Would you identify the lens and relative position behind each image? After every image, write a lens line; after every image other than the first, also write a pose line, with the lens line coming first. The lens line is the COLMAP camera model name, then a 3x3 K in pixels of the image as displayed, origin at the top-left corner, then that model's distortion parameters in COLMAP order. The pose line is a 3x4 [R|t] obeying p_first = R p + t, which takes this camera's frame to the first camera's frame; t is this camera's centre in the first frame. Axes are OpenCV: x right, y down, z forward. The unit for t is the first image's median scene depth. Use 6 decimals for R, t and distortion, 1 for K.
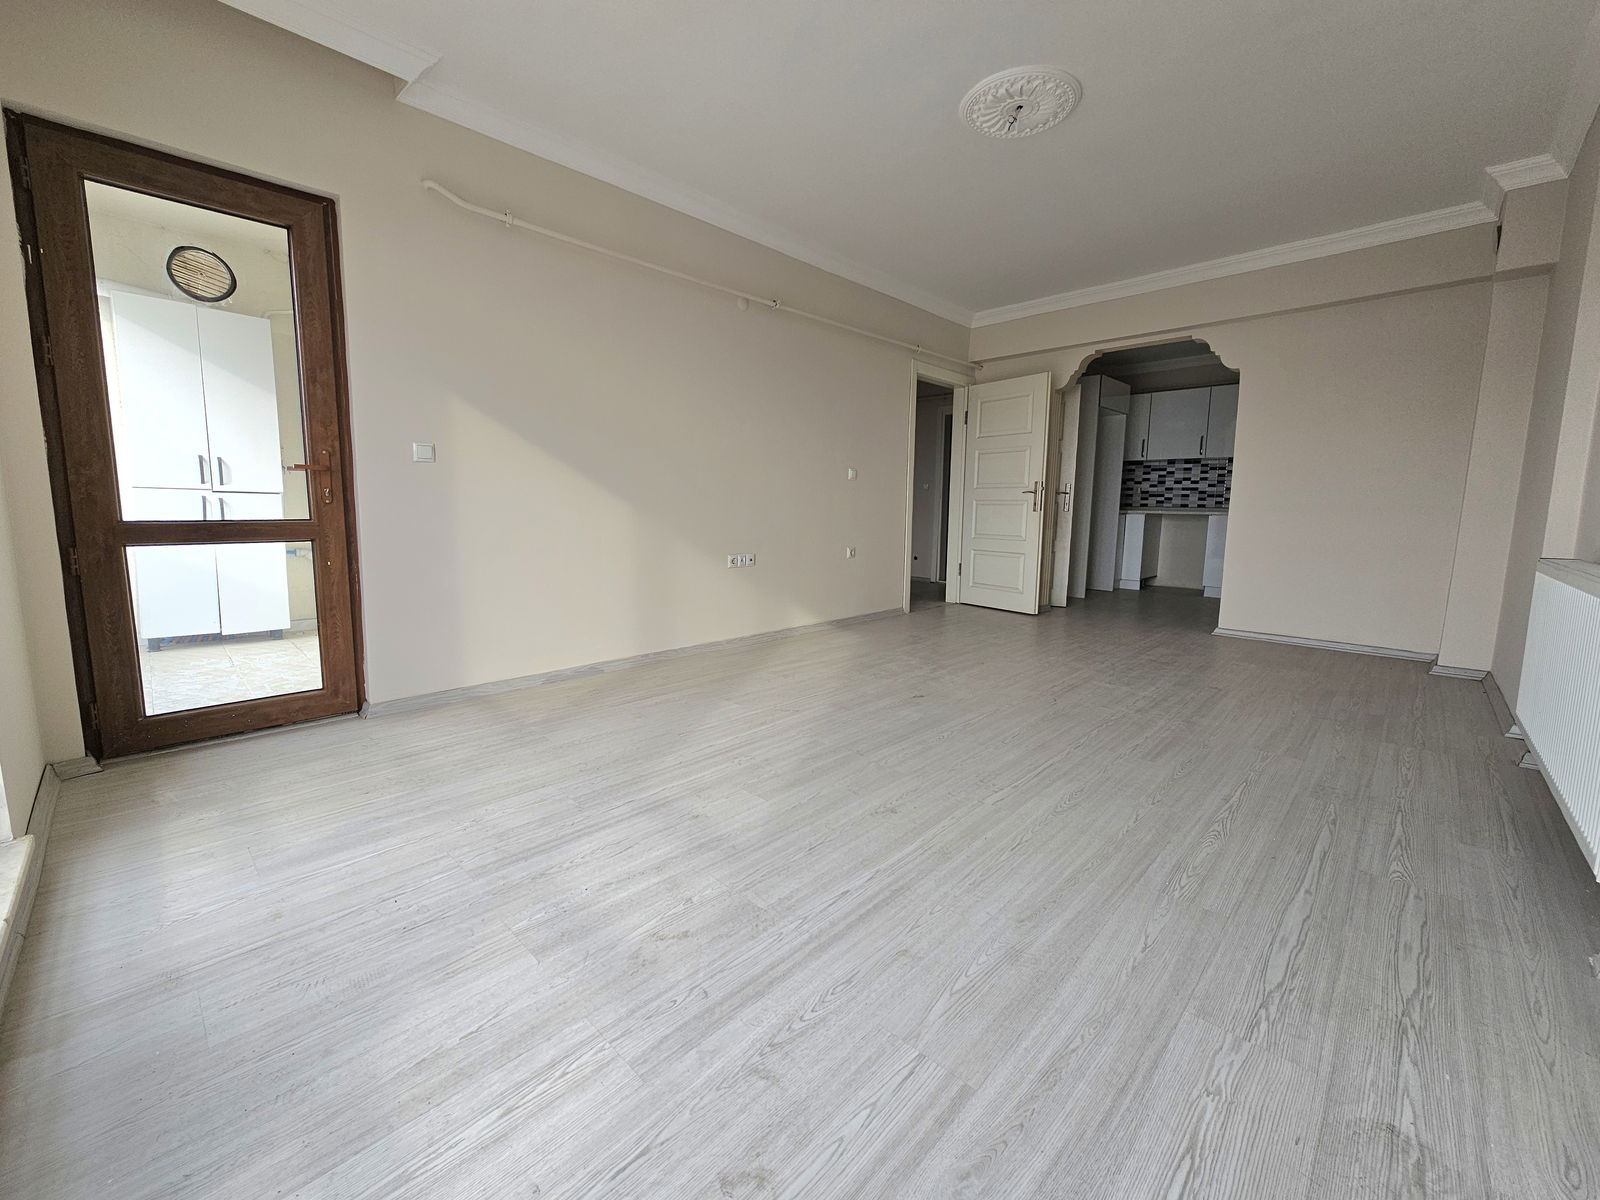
lens RADIAL K [[651.2, 0, 796.7], [0, 651.2, 582.2], [0, 0, 1]] dist [-0.000284, 0.000193]
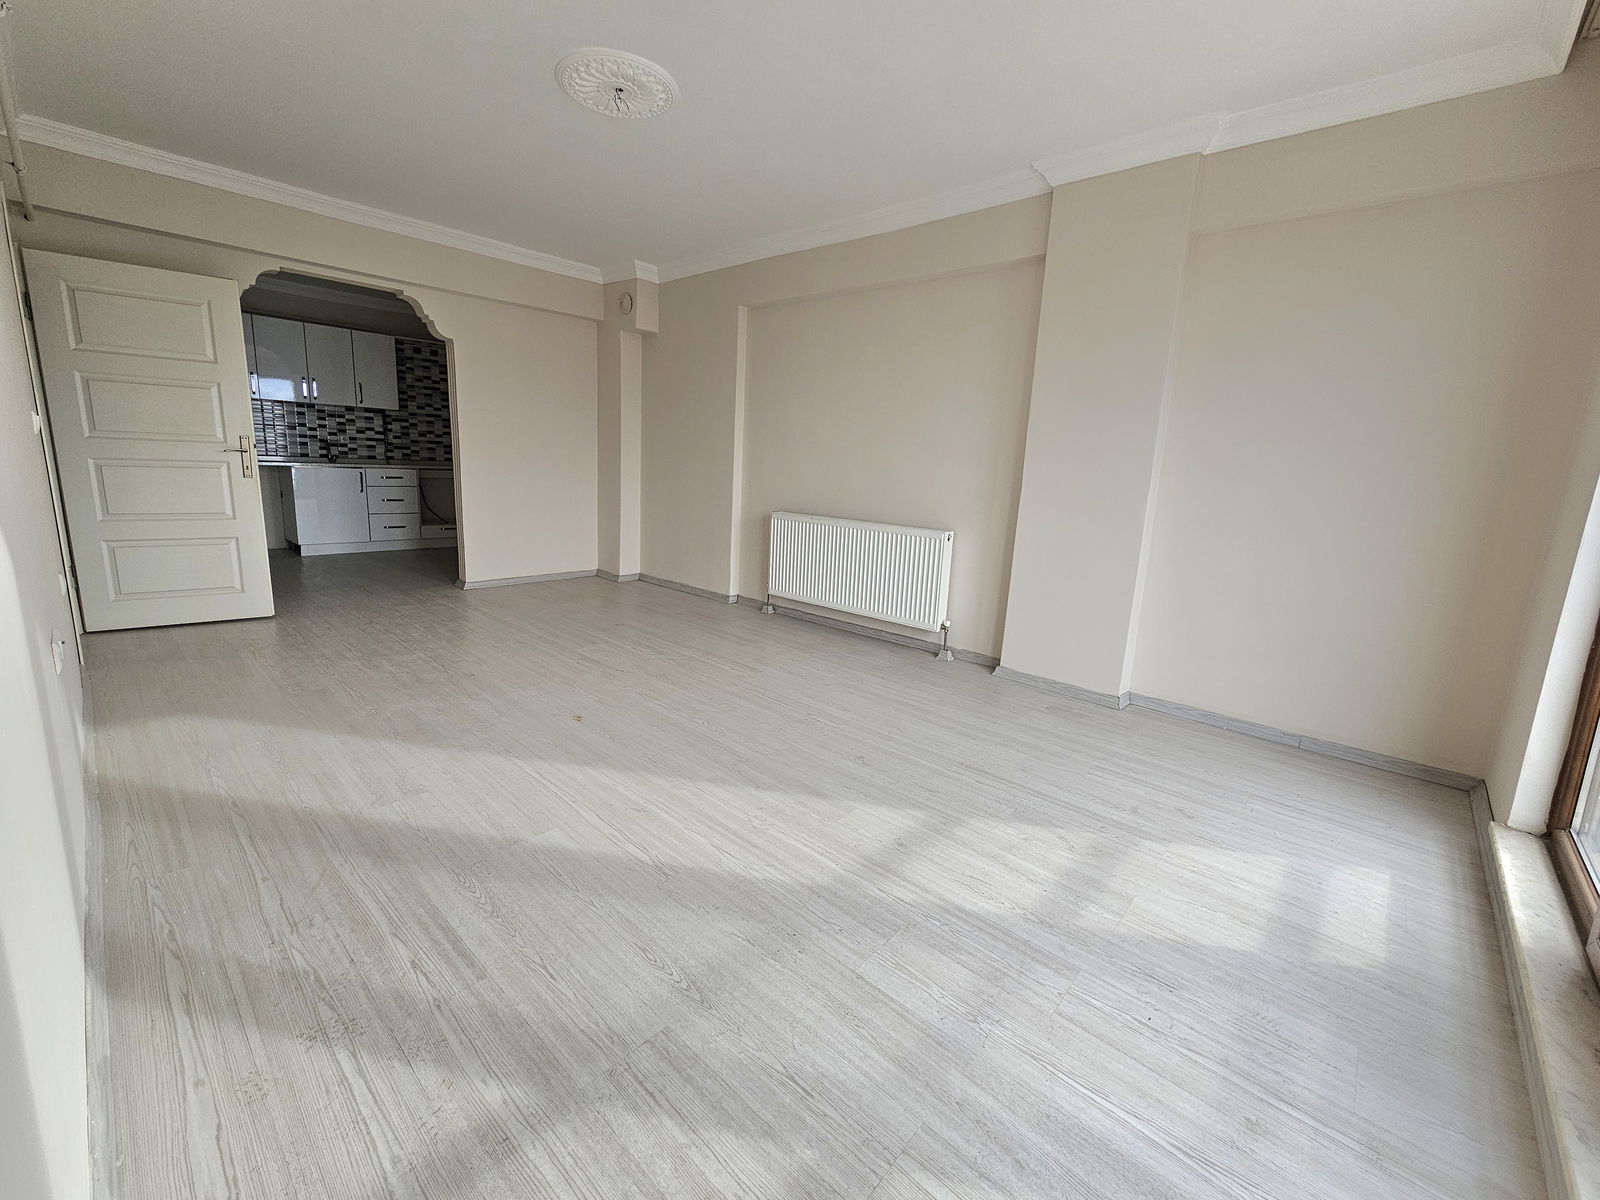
lens RADIAL K [[651.2, 0, 796.7], [0, 651.2, 582.2], [0, 0, 1]] dist [-0.000284, 0.000193]
pose [[-0.031752, -0.200641, 0.979150, -1.136722], [0.071009, 0.976716, 0.202445, -0.286484], [-0.996970, 0.075957, -0.016766, 1.204203]]
